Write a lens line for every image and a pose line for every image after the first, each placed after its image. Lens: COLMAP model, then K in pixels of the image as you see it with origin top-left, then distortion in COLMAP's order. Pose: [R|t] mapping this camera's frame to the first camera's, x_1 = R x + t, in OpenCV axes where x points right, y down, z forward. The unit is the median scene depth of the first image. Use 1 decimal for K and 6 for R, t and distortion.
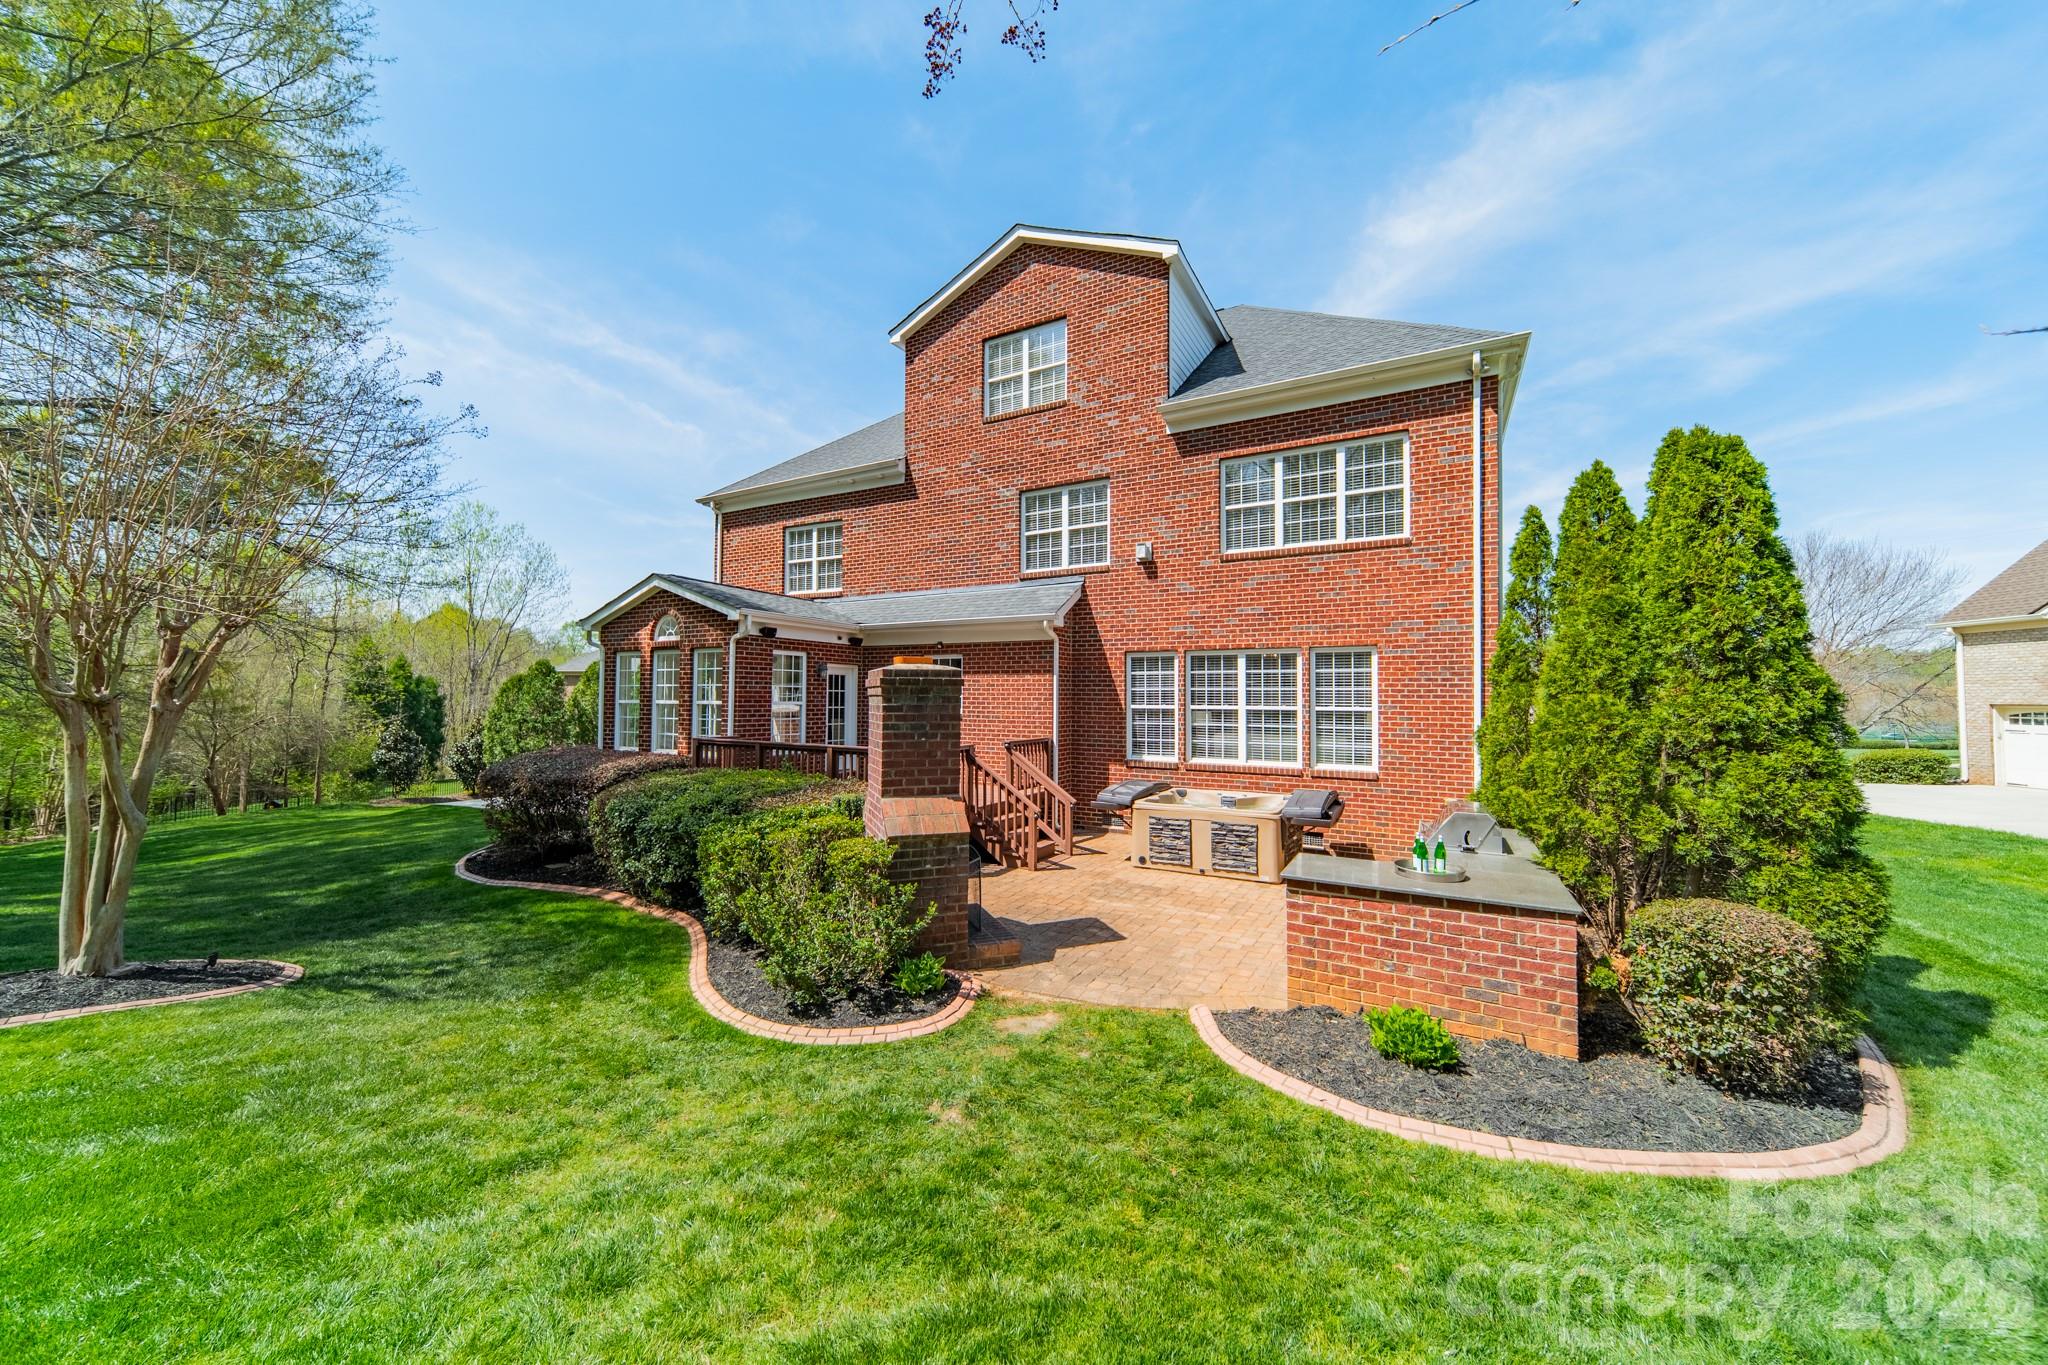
lens RADIAL K [[721.3, 0, 1031.9], [0, 721.3, 680.9], [0, 0, 1]] dist [0.007133, -0.000009]
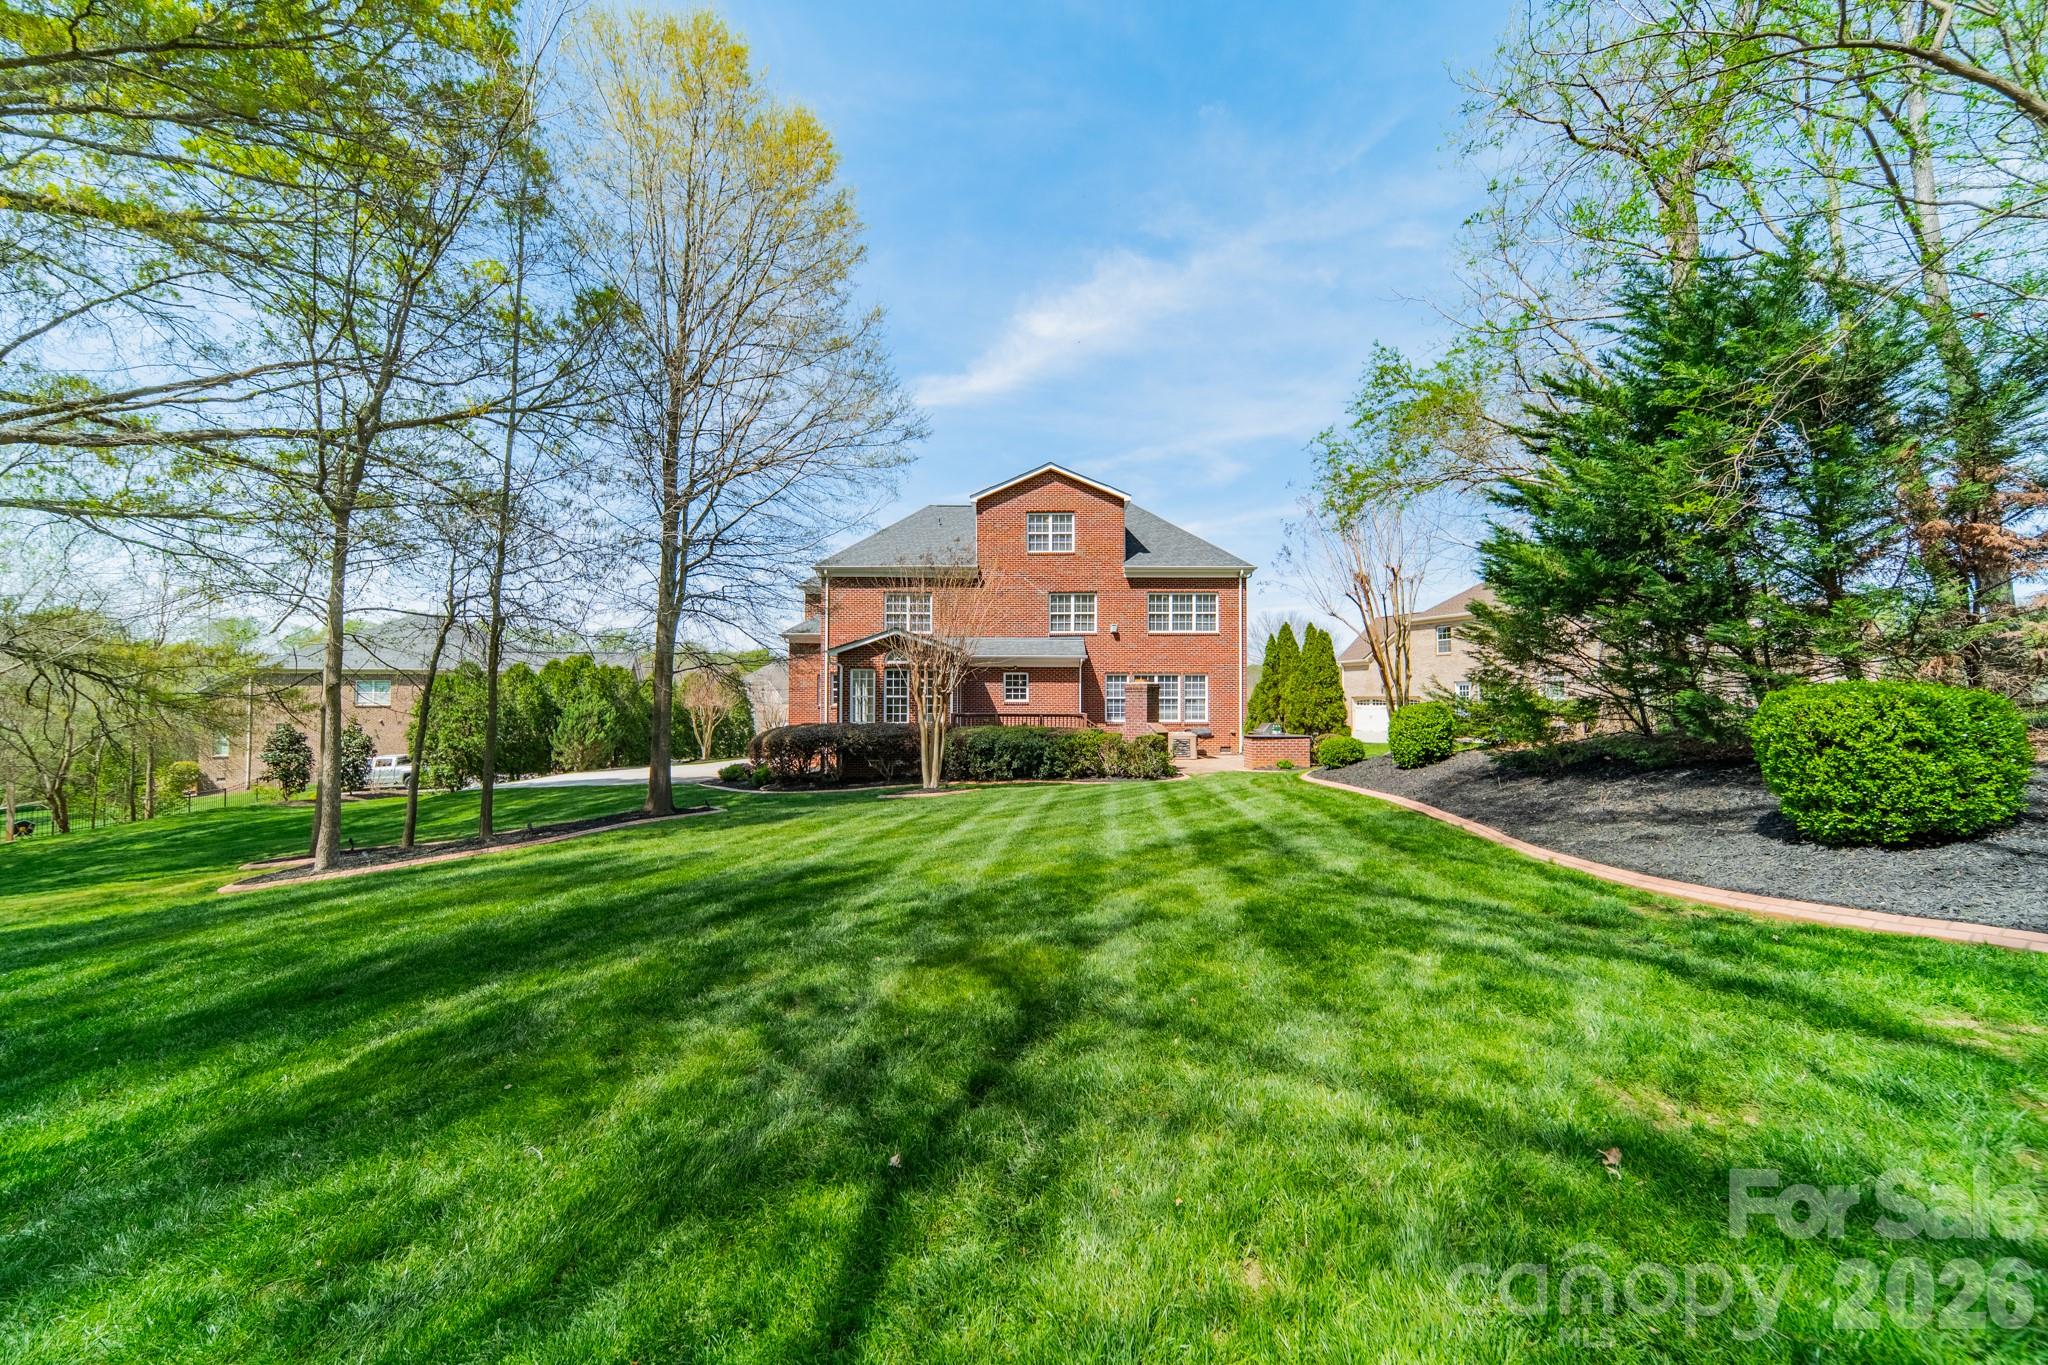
lens RADIAL K [[721.3, 0, 1031.9], [0, 721.3, 680.9], [0, 0, 1]] dist [0.007133, -0.000009]
pose [[0.870915, 0.007433, 0.491378, -1.150963], [-0.006100, 0.999972, -0.004314, -0.004902], [-0.491396, 0.000760, 0.870936, -0.812290]]
